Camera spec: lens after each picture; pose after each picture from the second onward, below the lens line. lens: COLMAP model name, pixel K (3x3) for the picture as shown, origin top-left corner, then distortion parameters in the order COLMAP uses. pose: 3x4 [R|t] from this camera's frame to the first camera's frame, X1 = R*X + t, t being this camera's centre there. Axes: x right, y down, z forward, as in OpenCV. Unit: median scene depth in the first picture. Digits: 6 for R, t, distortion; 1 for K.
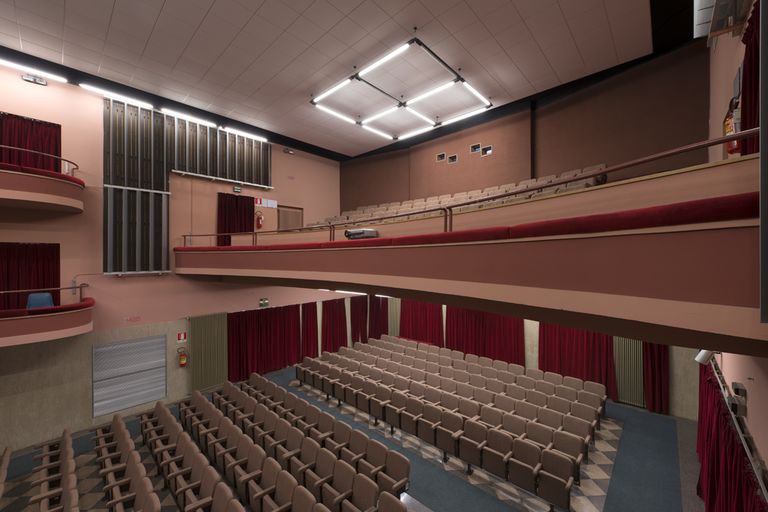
lens RADIAL K [[302.9, 0, 382.3], [0, 302.9, 256.5], [0, 0, 1]] dist [0.005021, -0.001756]
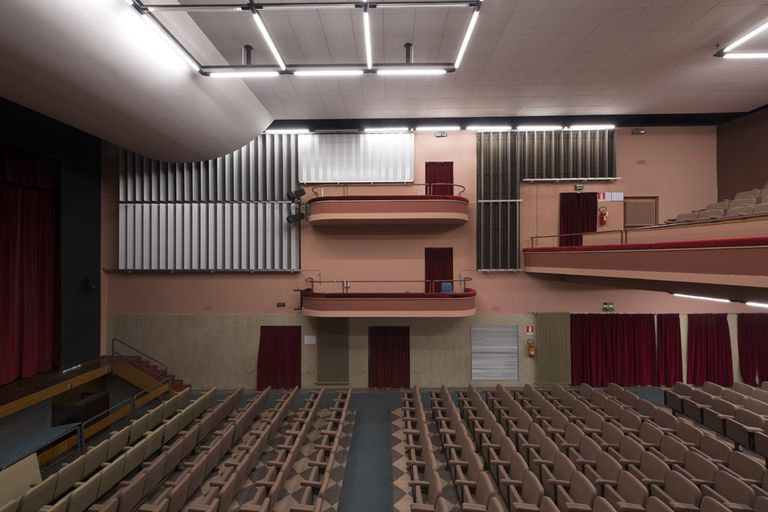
lens RADIAL K [[302.9, 0, 382.1], [0, 302.9, 256.3], [0, 0, 1]] dist [0.005021, -0.001756]
pose [[0.665006, -0.004055, -0.746827, -0.193120], [0.003678, 0.999991, -0.002155, -0.000083], [0.746829, -0.001314, 0.665015, -0.125874]]
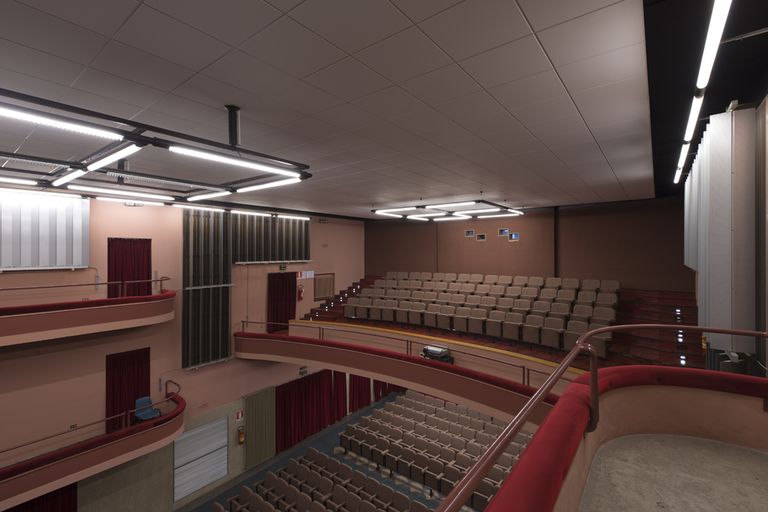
lens RADIAL K [[346.1, 0, 383.1], [0, 346.1, 251.7], [0, 0, 1]] dist [0.004334, 0.000824]
pose [[0.996479, 0.002787, 0.083791, -0.258982], [-0.002514, 0.999991, -0.003353, -0.303529], [-0.083800, 0.003130, 0.996478, -0.253788]]
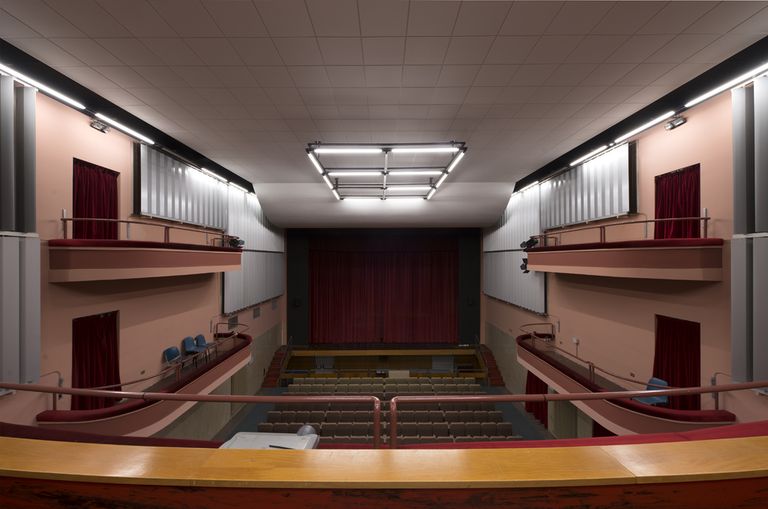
lens RADIAL K [[311.2, 0, 383.8], [0, 311.2, 261.8], [0, 0, 1]] dist [0.001100, 0.000202]
pose [[-0.735389, 0.007190, -0.677607, 0.022686], [0.003474, 0.999971, 0.006841, -0.157762], [0.677636, 0.002677, -0.735393, 0.817245]]
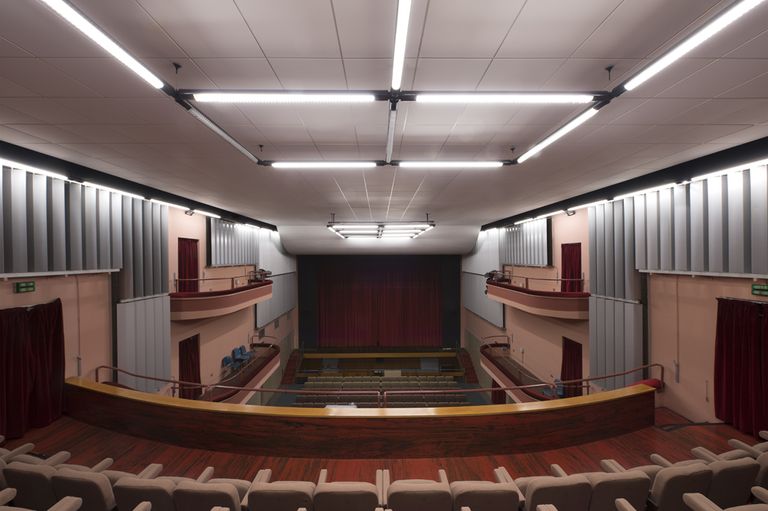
lens RADIAL K [[311.2, 0, 378.4], [0, 311.2, 259.9], [0, 0, 1]] dist [0.001100, 0.000202]
pose [[-0.736964, 0.014965, -0.675767, 0.257221], [0.007720, 0.999876, 0.013723, -0.307112], [0.675888, 0.004897, -0.736988, 1.068582]]
